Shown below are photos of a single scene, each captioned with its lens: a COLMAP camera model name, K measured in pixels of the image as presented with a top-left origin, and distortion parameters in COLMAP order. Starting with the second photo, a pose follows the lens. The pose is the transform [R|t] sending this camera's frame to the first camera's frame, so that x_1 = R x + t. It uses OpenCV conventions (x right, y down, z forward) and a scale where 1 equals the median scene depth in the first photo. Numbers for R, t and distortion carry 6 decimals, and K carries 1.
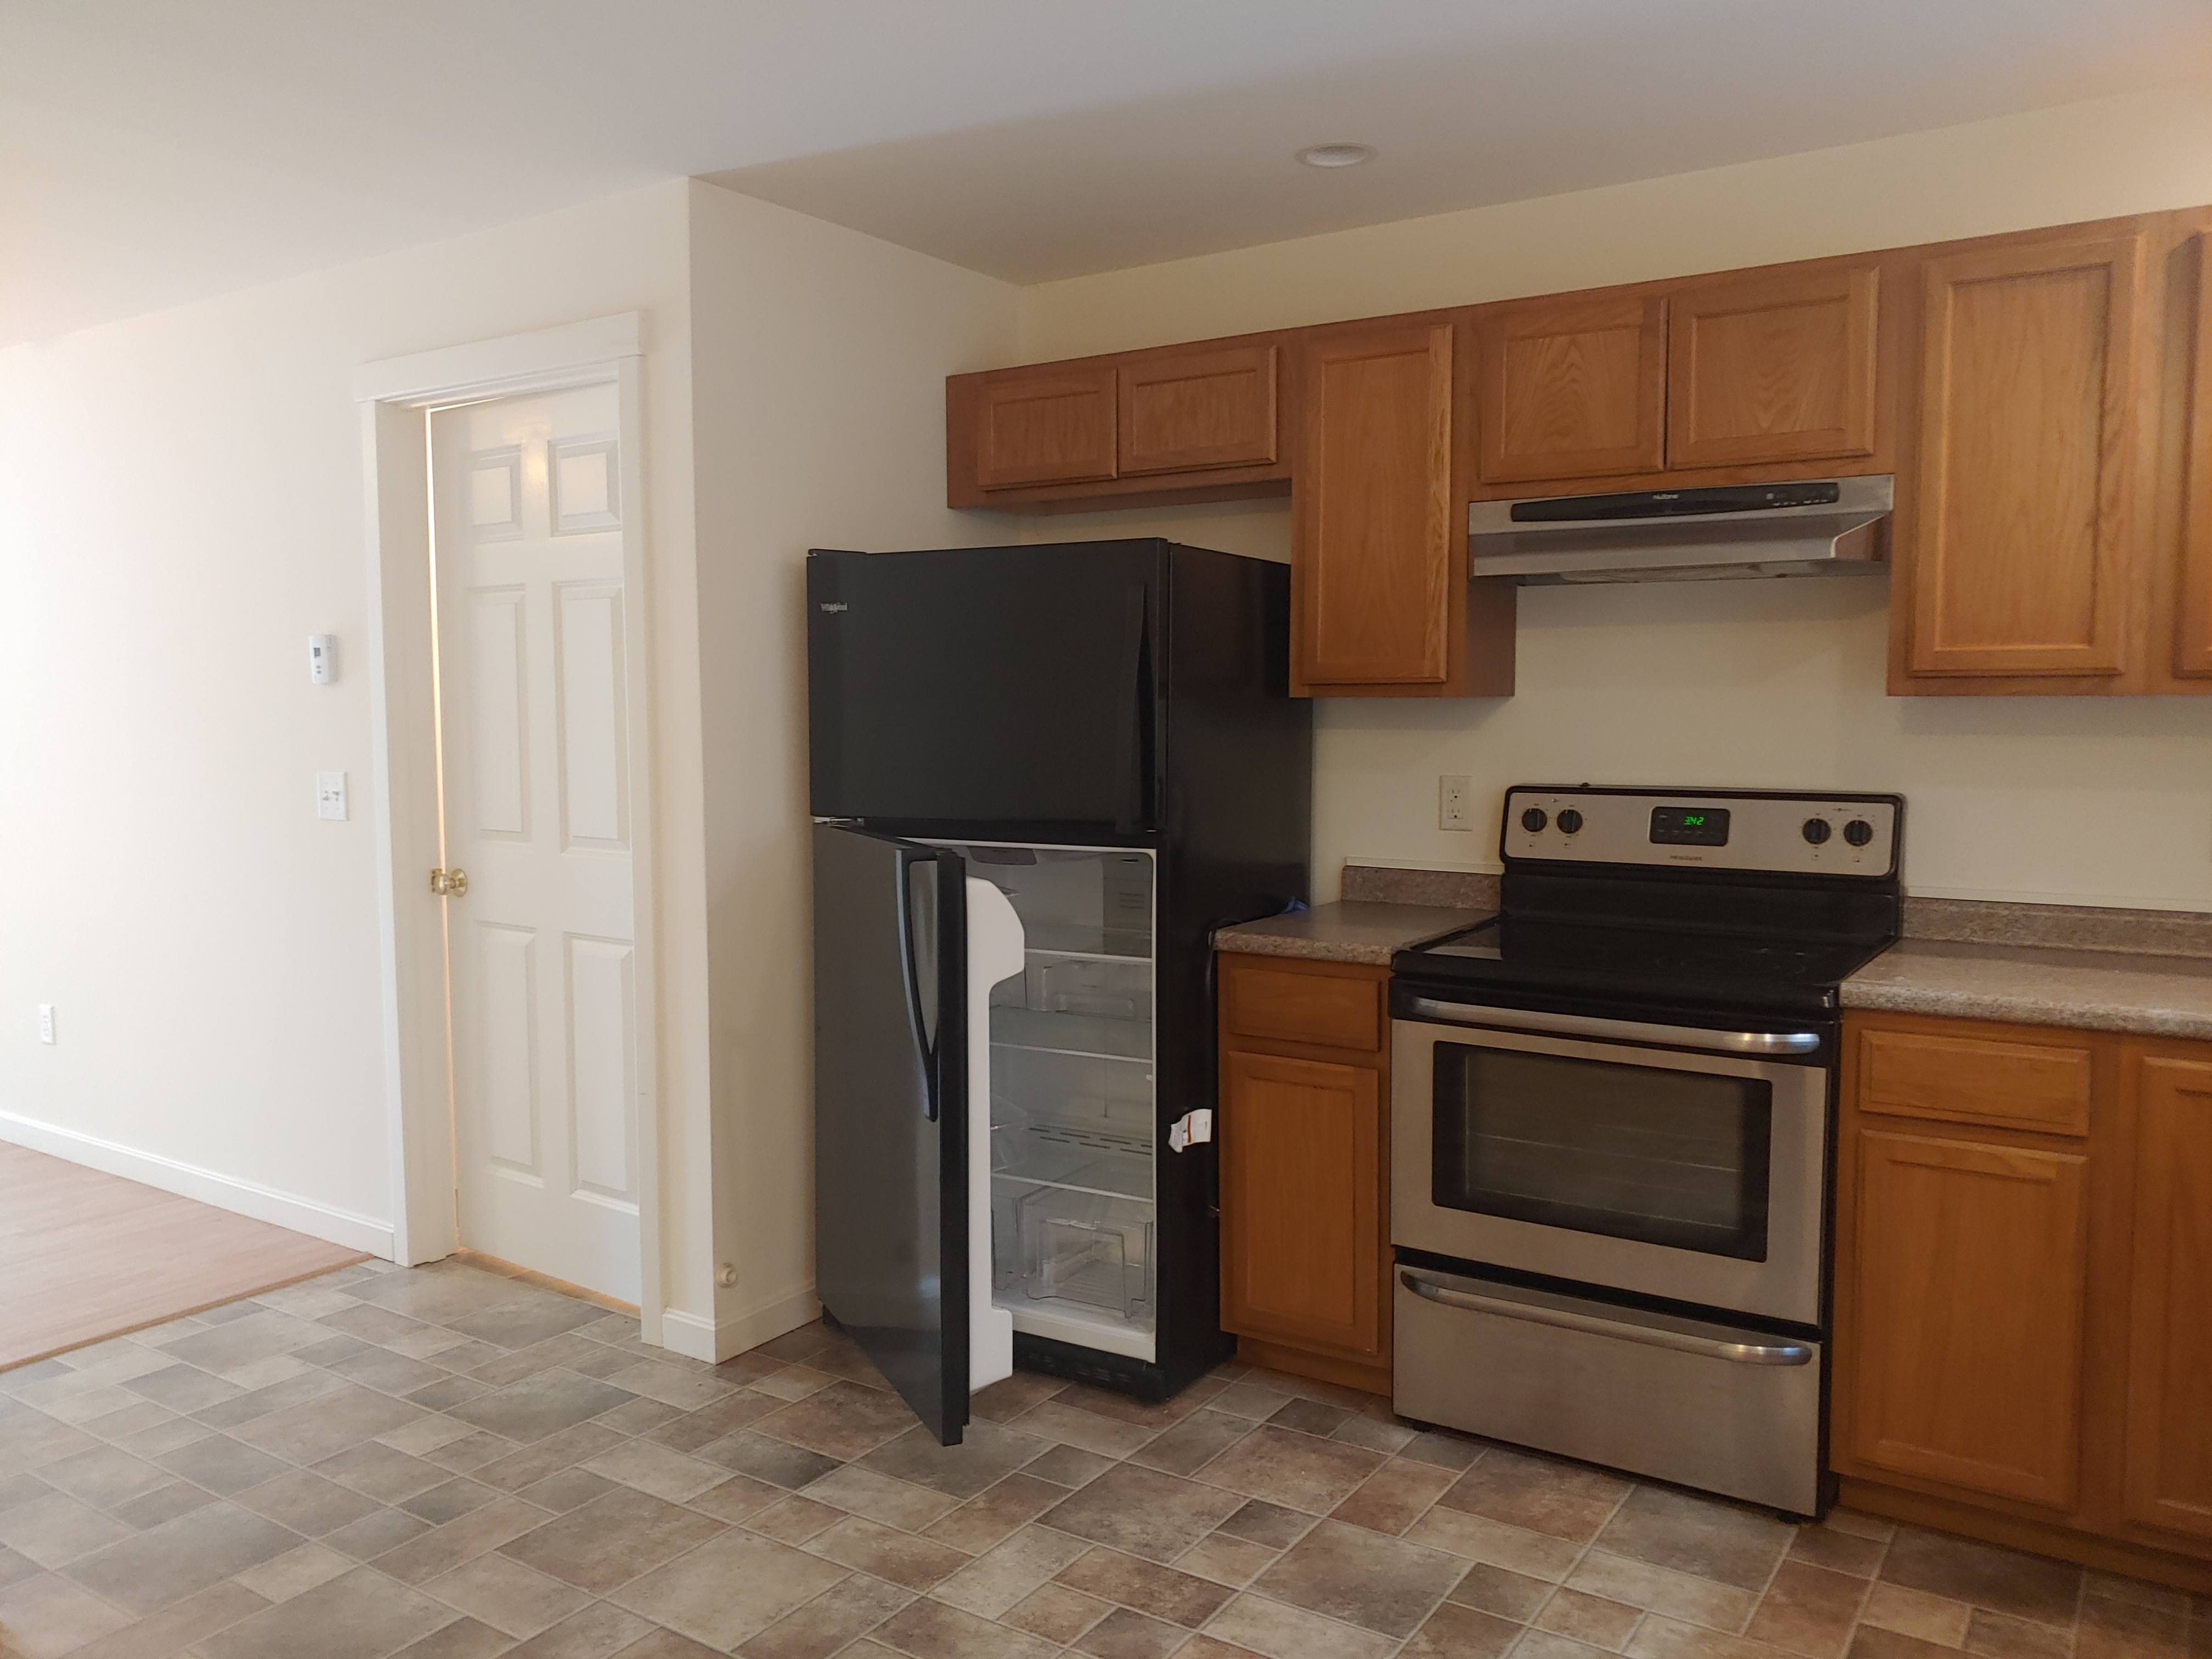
lens RADIAL K [[1697.0, 0, 1066.4], [0, 1697.0, 820.2], [0, 0, 1]] dist [-0.004186, 0.001636]
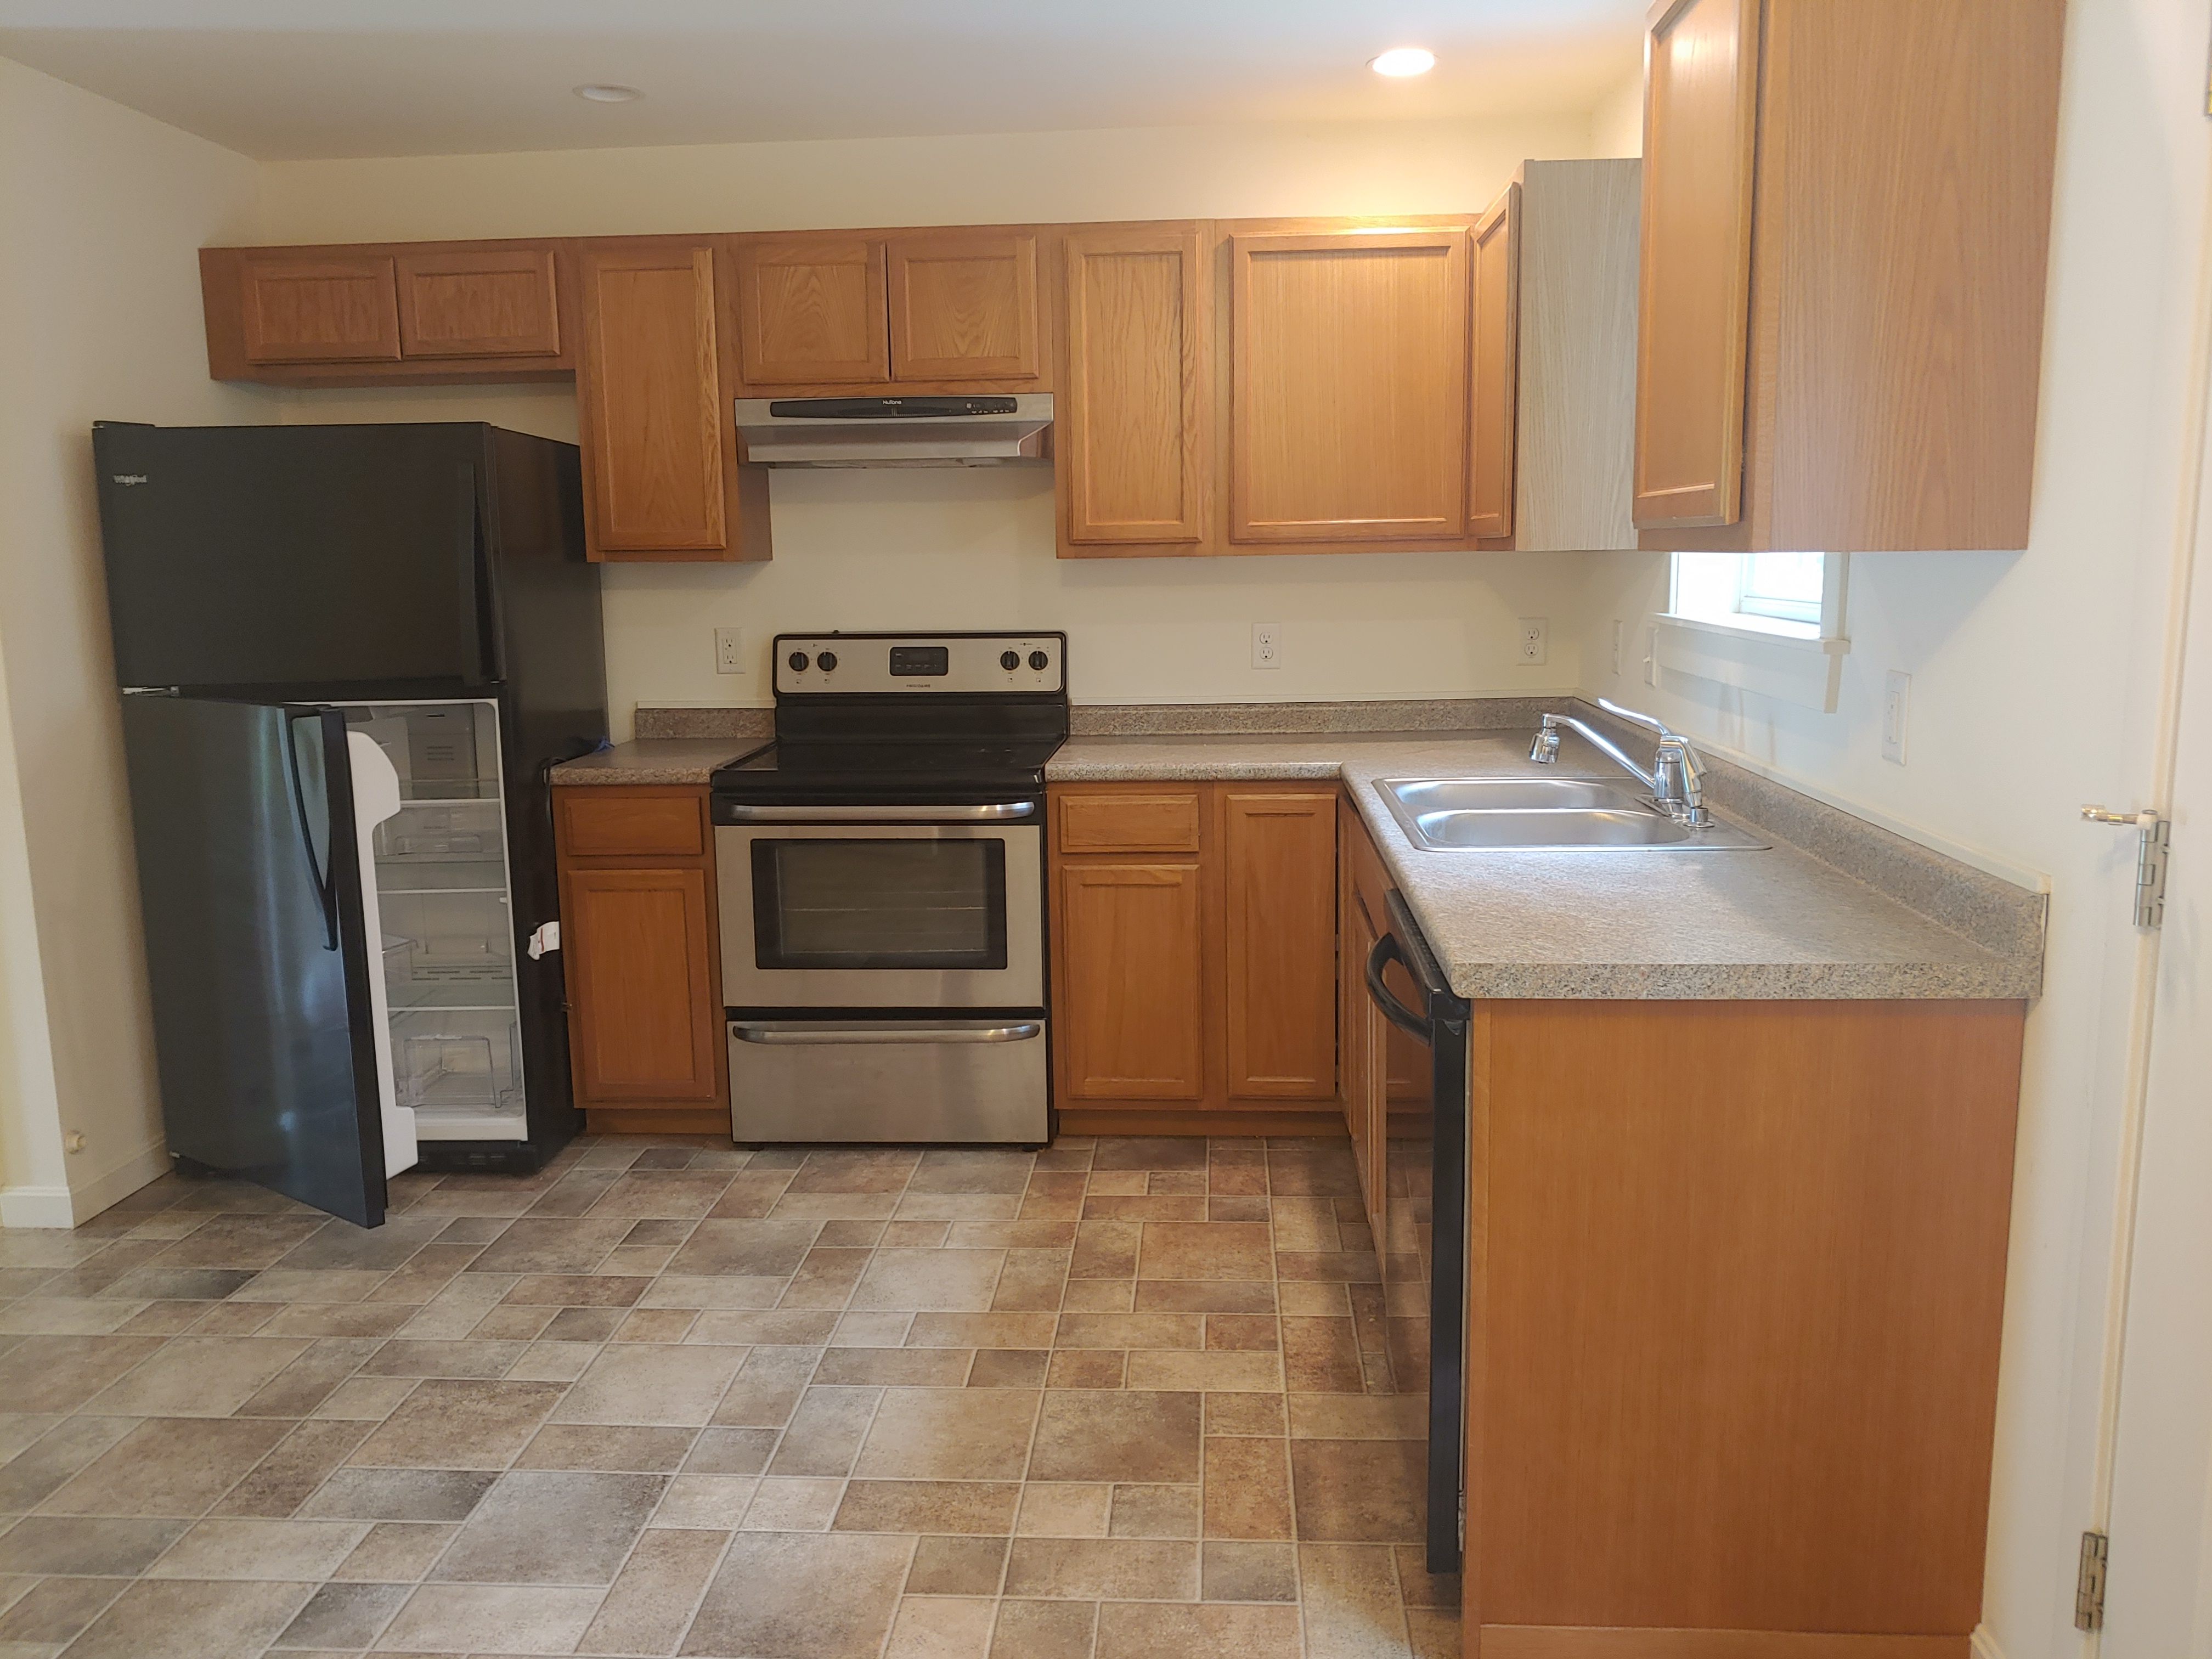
lens RADIAL K [[1699.9, 0, 1109.0], [0, 1699.9, 831.7], [0, 0, 1]] dist [0.042875, -0.106992]
pose [[0.855771, -0.090983, 0.509291, -0.194701], [0.047875, 0.994118, 0.097150, 0.014794], [-0.515135, -0.058756, 0.855093, -0.208524]]
